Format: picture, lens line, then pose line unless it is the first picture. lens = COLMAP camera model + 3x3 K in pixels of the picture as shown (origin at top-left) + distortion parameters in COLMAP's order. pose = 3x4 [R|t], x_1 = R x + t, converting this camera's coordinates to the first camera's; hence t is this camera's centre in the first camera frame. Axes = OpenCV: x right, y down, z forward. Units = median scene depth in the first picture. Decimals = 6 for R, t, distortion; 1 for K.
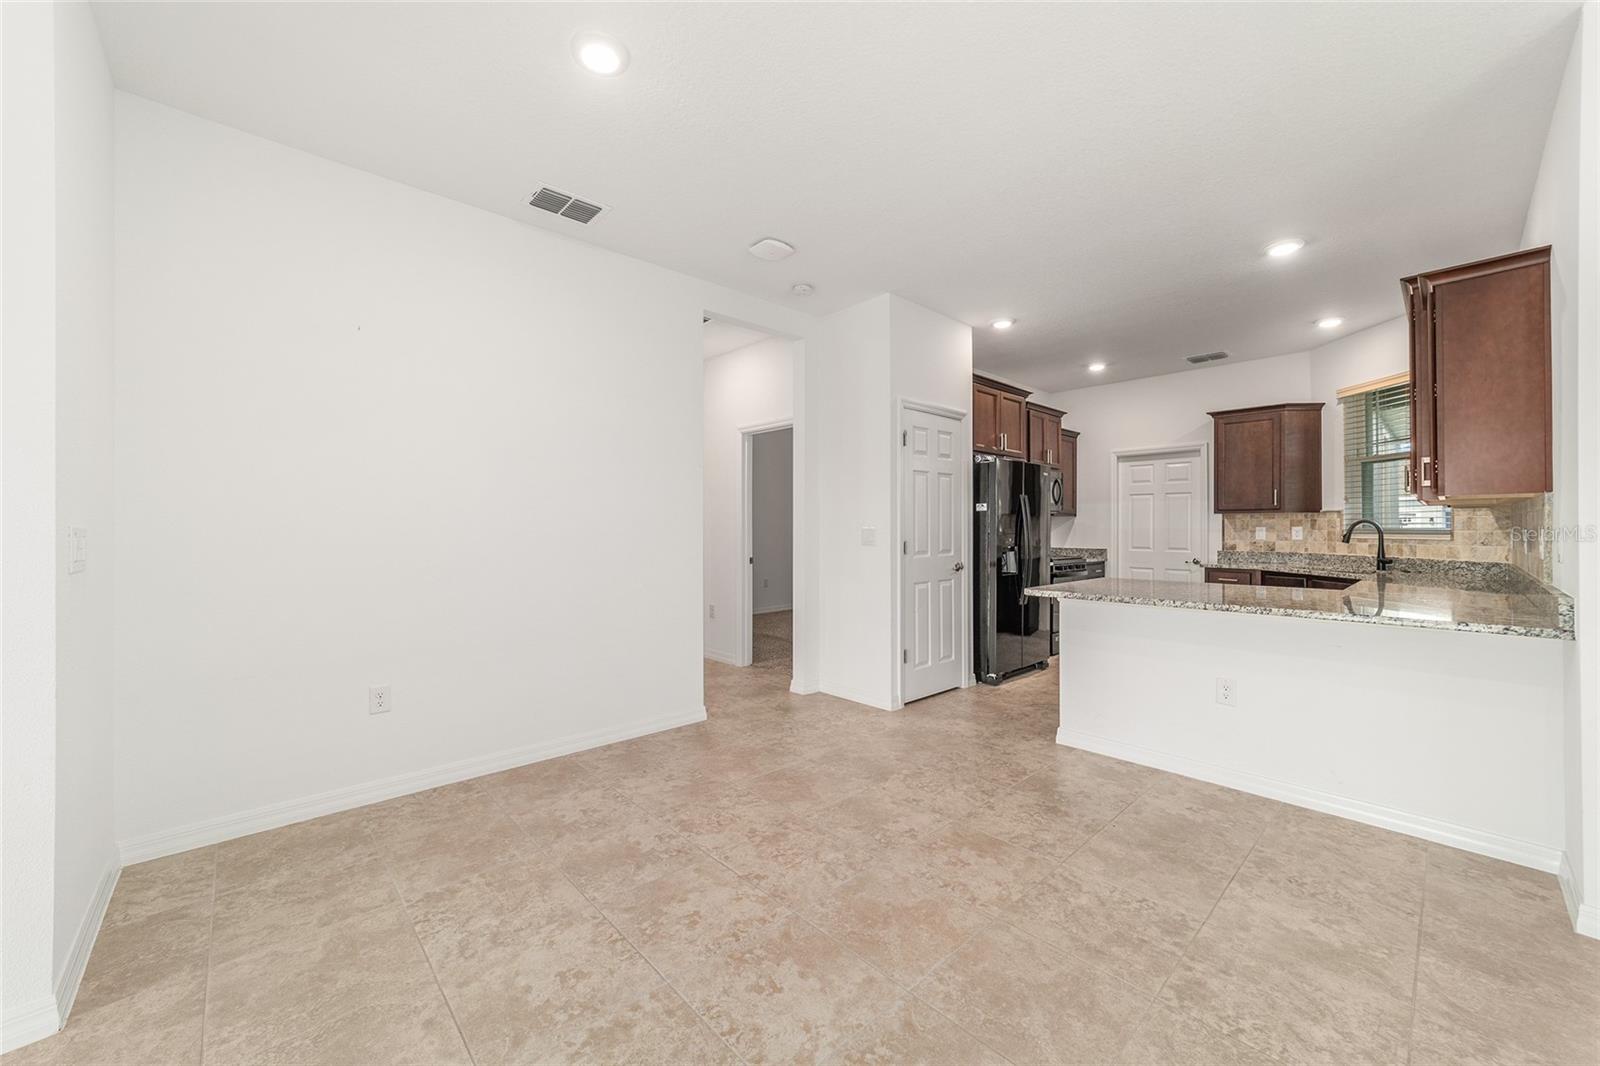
lens RADIAL K [[615.9, 0, 799.0], [0, 615.9, 527.2], [0, 0, 1]] dist [-0.018041, 0.008365]
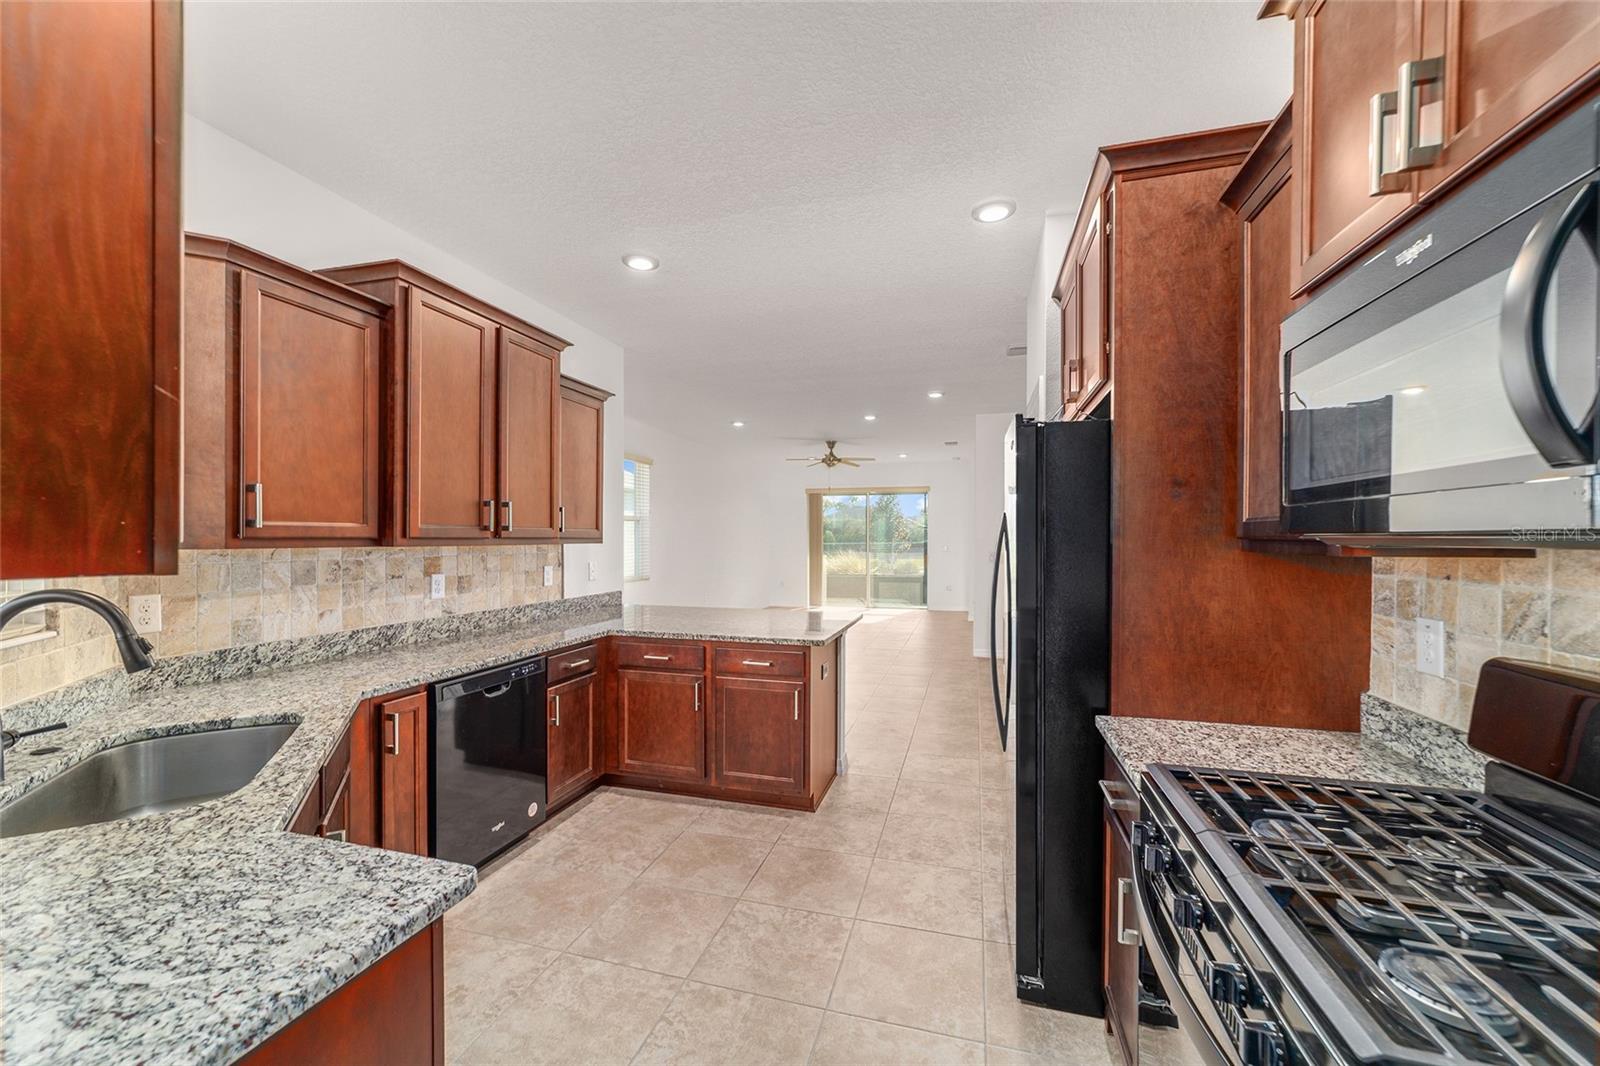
lens RADIAL K [[615.9, 0, 799.1], [0, 615.9, 542.4], [0, 0, 1]] dist [-0.018041, 0.008365]
pose [[-0.852918, 0.003650, -0.522033, 0.795024], [0.001330, 0.999988, 0.004819, -0.033999], [0.522044, 0.003416, -0.852912, 1.413169]]
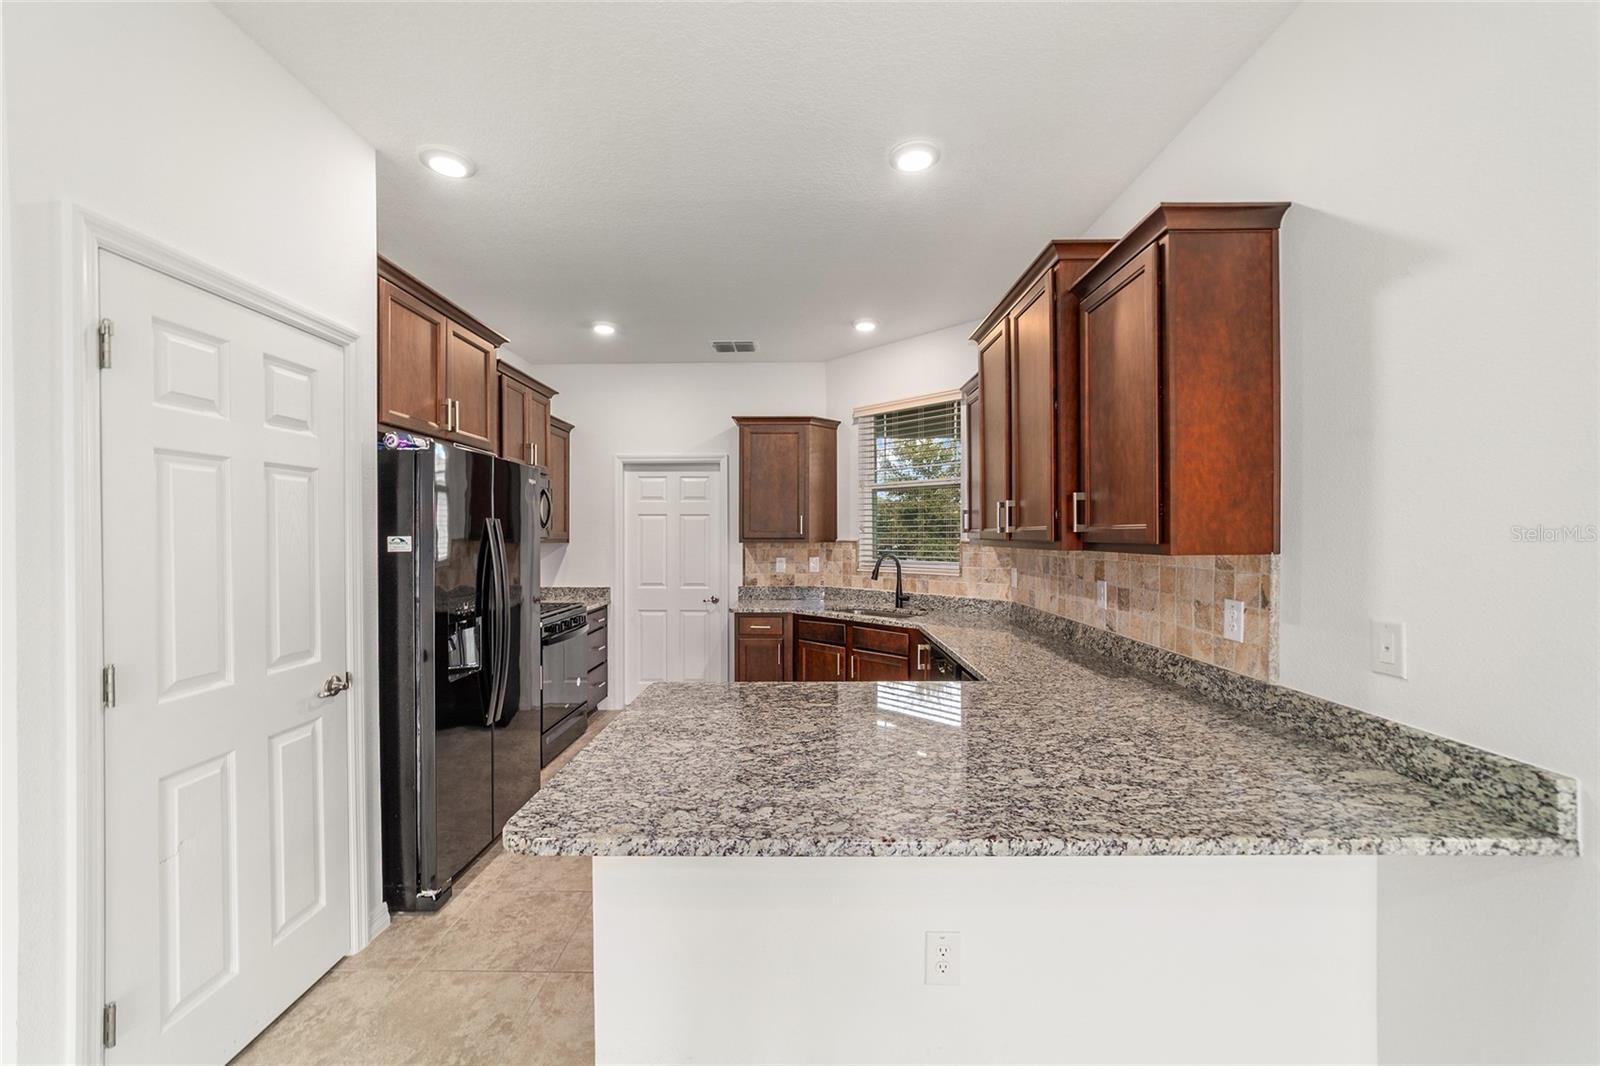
lens RADIAL K [[615.9, 0, 801.3], [0, 615.9, 540.6], [0, 0, 1]] dist [-0.018041, 0.008365]
pose [[0.682986, -0.008091, 0.730387, 0.170178], [0.000462, 0.999943, 0.010645, -0.041554], [-0.730431, -0.006933, 0.682951, 0.471327]]
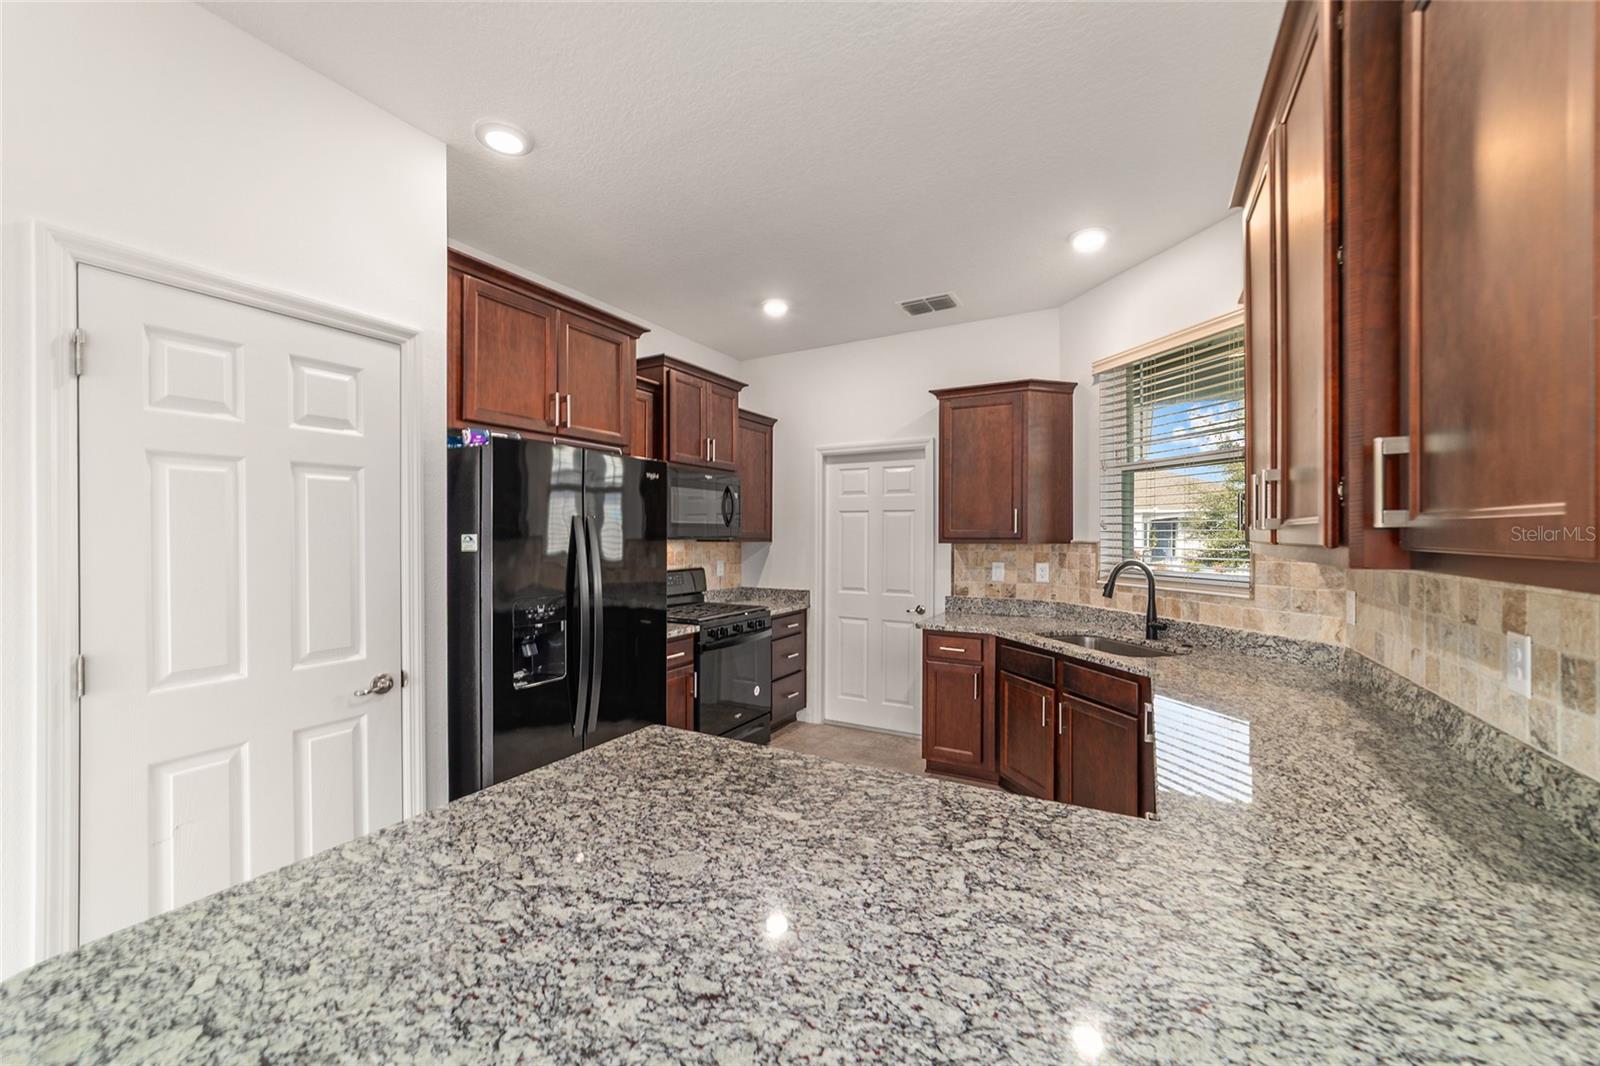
lens RADIAL K [[615.9, 0, 802.9], [0, 615.9, 540.9], [0, 0, 1]] dist [-0.018041, 0.008365]
pose [[0.950178, -0.003956, 0.311682, 0.405960], [-0.000120, 0.999915, 0.013056, -0.041385], [-0.311707, -0.012443, 0.950097, 0.504253]]
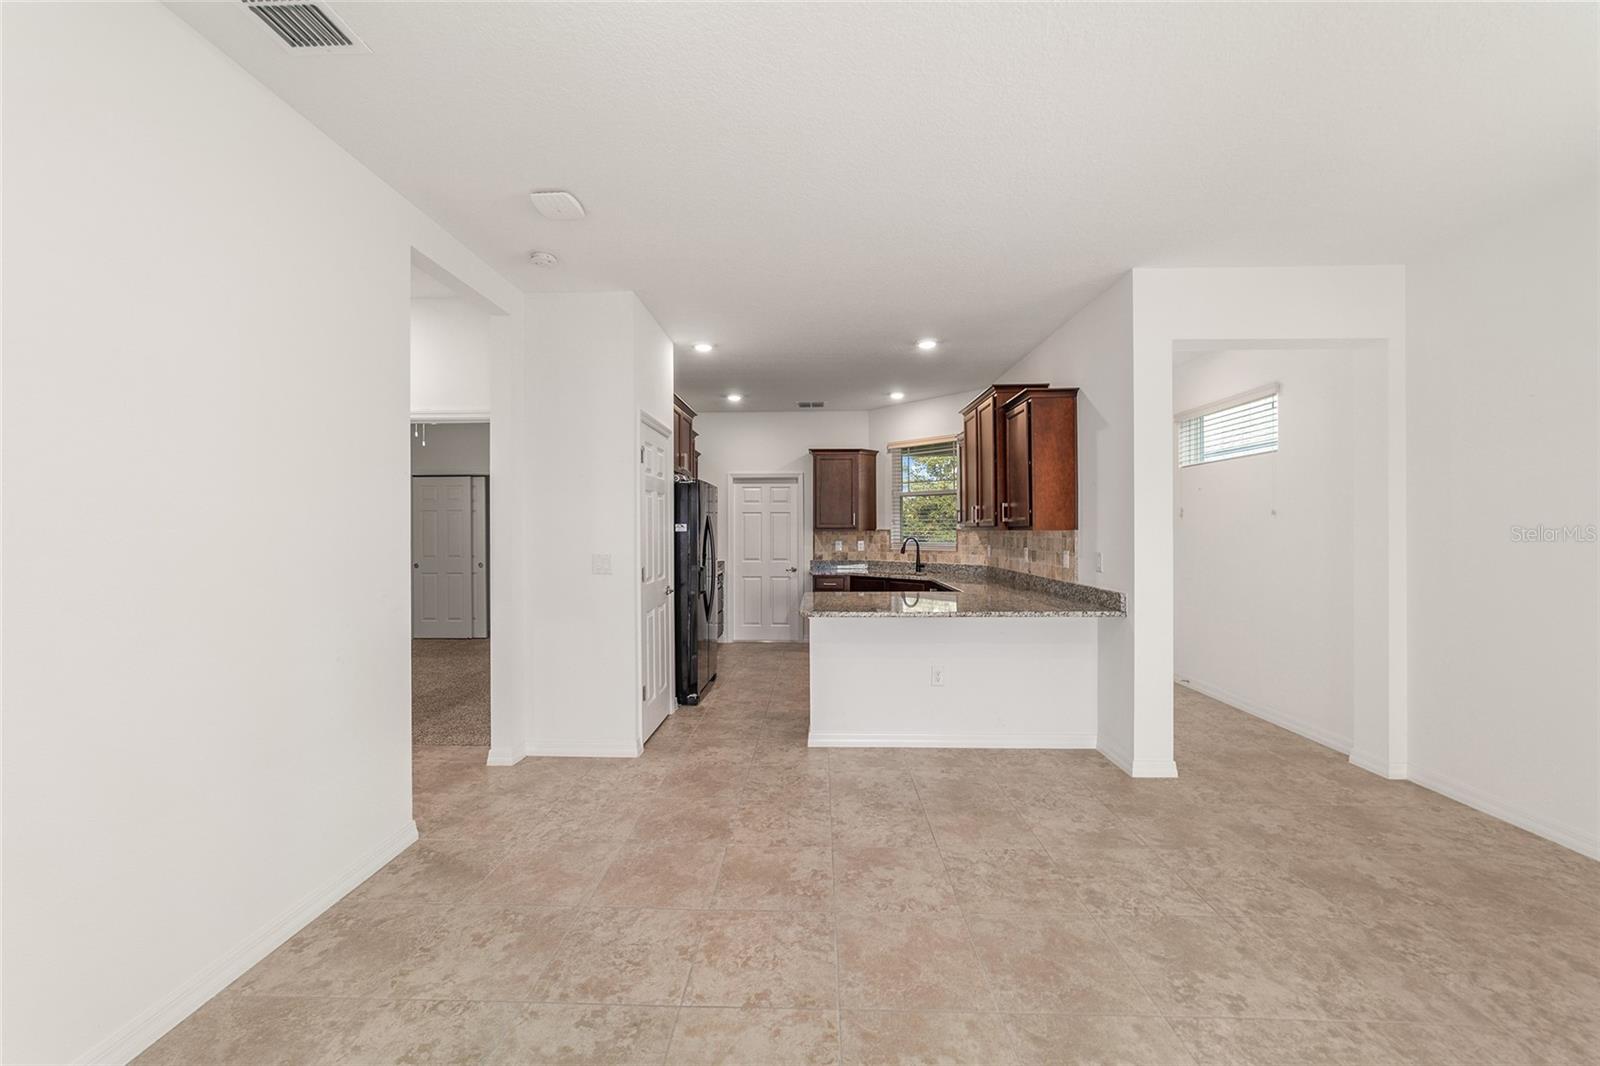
lens RADIAL K [[615.9, 0, 802.5], [0, 615.9, 531.1], [0, 0, 1]] dist [-0.018041, 0.008365]
pose [[0.698078, -0.001854, 0.716020, -0.286993], [0.001063, 0.999998, 0.001553, -0.029270], [-0.716021, -0.000323, 0.698078, 0.175378]]
